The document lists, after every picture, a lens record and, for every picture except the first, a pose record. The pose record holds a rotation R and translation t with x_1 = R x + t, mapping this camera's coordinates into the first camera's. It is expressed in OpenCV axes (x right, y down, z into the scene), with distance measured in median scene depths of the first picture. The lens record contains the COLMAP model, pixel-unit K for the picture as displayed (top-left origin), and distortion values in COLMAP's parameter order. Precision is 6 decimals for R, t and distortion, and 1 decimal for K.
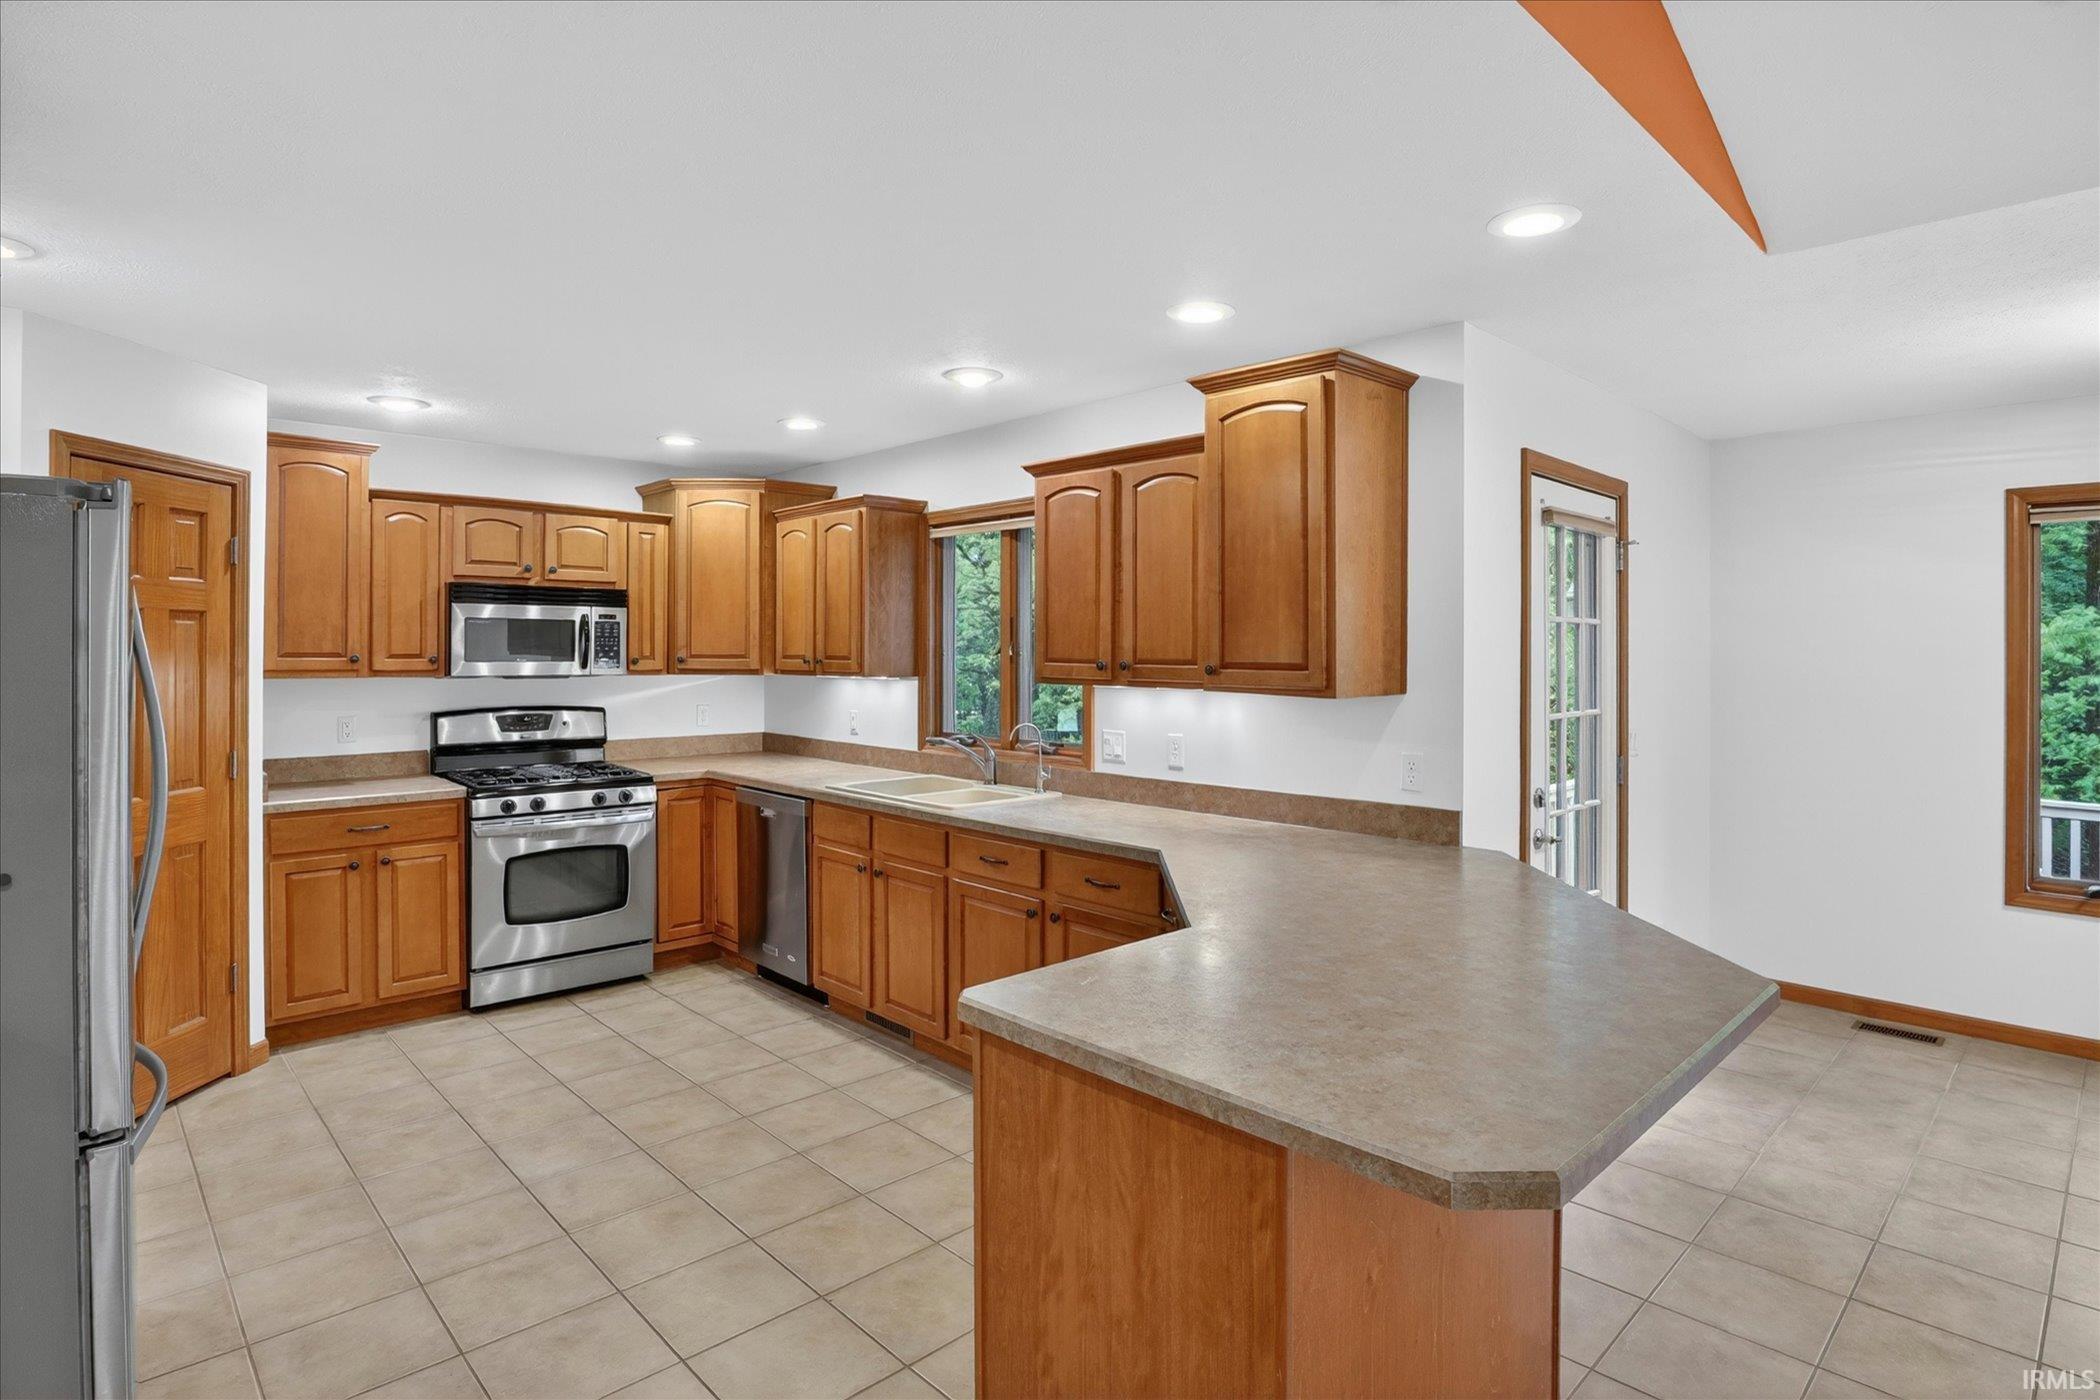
lens RADIAL K [[1070.3, 0, 1042.3], [0, 1070.3, 651.5], [0, 0, 1]] dist [-0.047253, 0.015803]
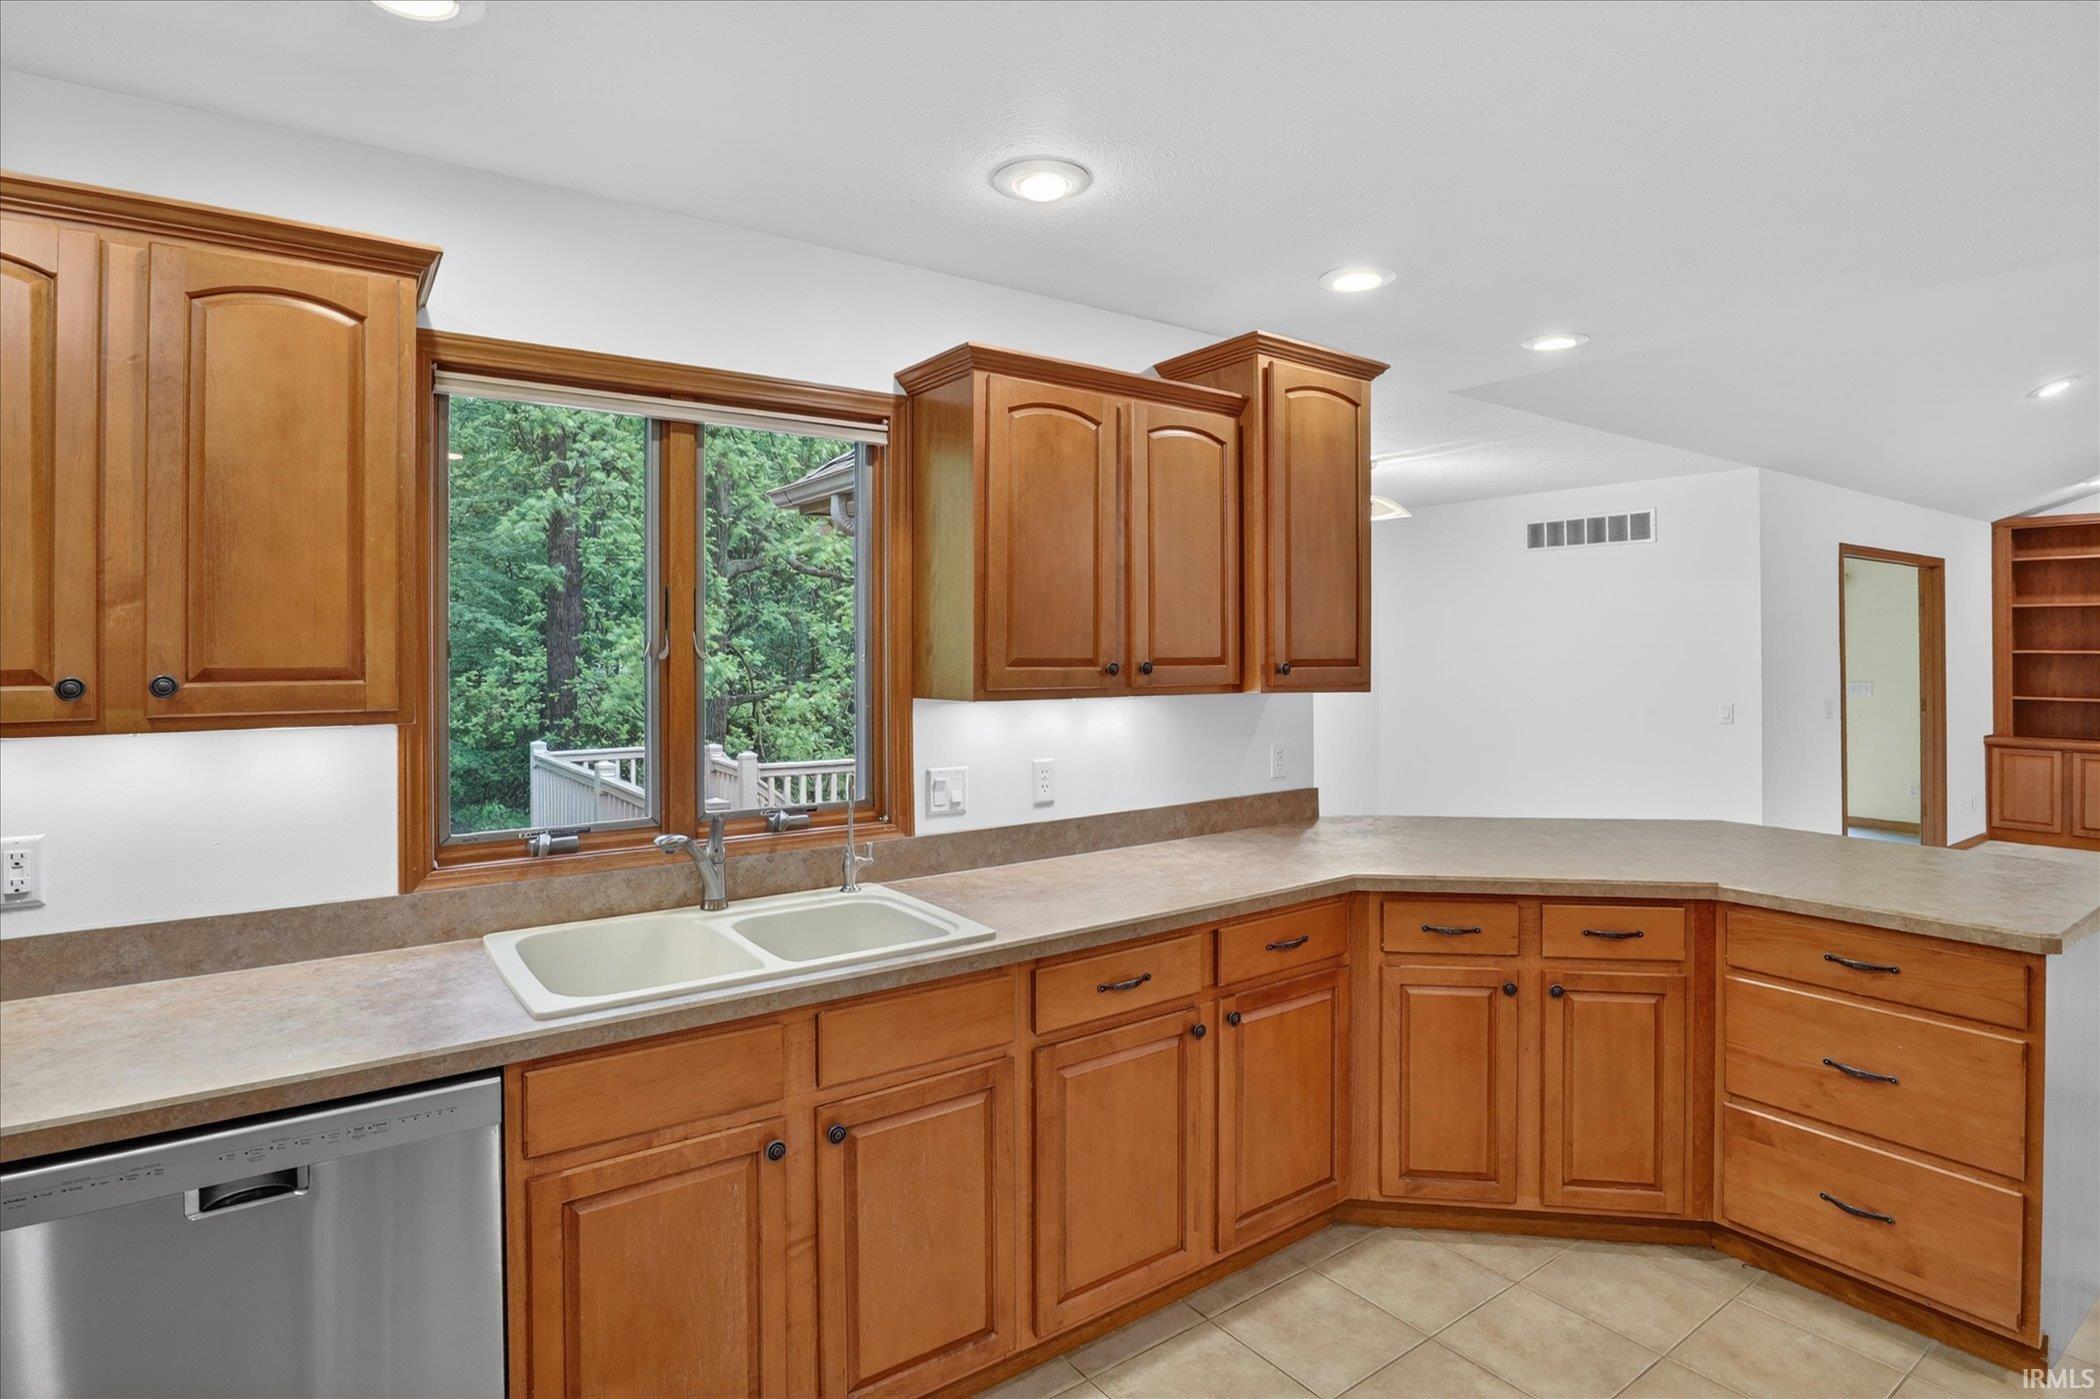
lens RADIAL K [[1070.3, 0, 1042.3], [0, 1070.3, 651.0], [0, 0, 1]] dist [-0.047253, 0.015803]
pose [[0.149605, -0.002151, 0.988744, -0.555705], [0.007322, 0.999973, 0.001068, 0.000173], [-0.988719, 0.007080, 0.149616, 0.790738]]
